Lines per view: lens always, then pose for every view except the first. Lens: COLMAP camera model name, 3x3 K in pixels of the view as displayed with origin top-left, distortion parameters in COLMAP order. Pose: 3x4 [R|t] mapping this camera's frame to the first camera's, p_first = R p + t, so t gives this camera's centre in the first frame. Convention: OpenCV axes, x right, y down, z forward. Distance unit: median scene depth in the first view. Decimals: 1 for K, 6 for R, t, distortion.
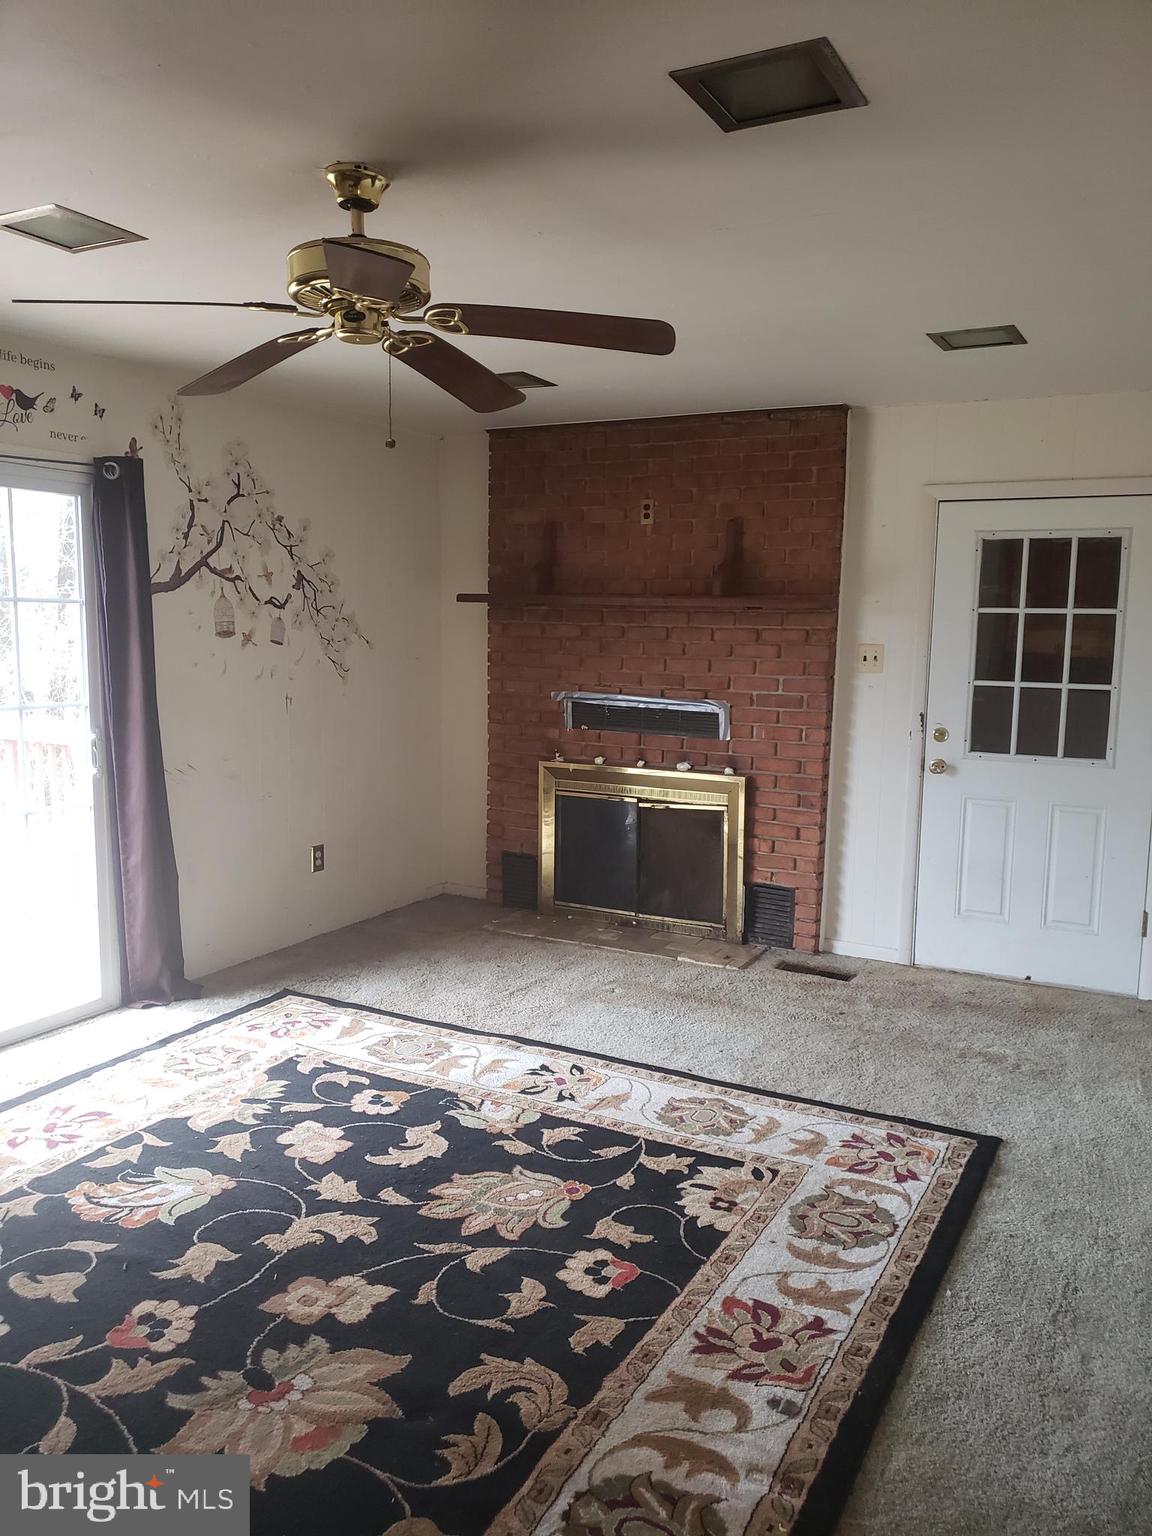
lens RADIAL K [[1194.6, 0, 585.0], [0, 1194.6, 770.8], [0, 0, 1]] dist [0.035842, -0.011902]
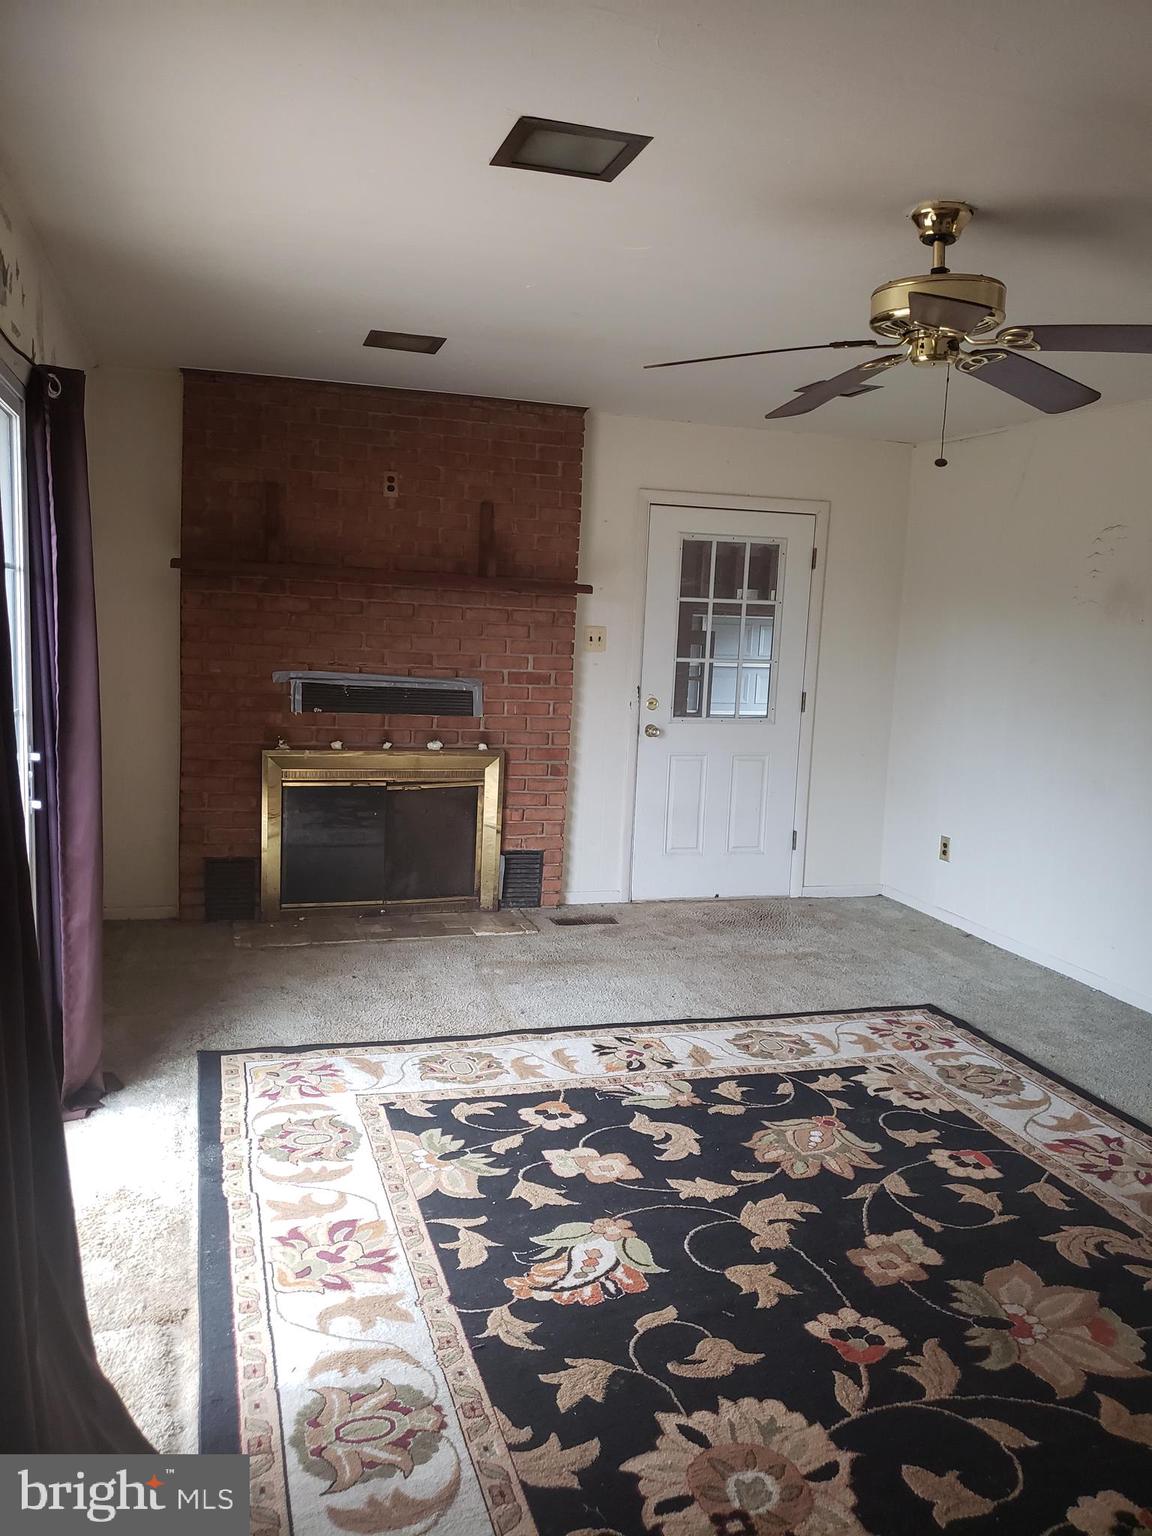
lens RADIAL K [[1194.6, 0, 582.4], [0, 1194.6, 766.0], [0, 0, 1]] dist [0.035842, -0.011902]
pose [[0.696517, -0.078173, 0.713269, -0.696231], [0.053823, 0.996939, 0.056704, -0.046433], [-0.715519, -0.001105, 0.698593, 0.272171]]
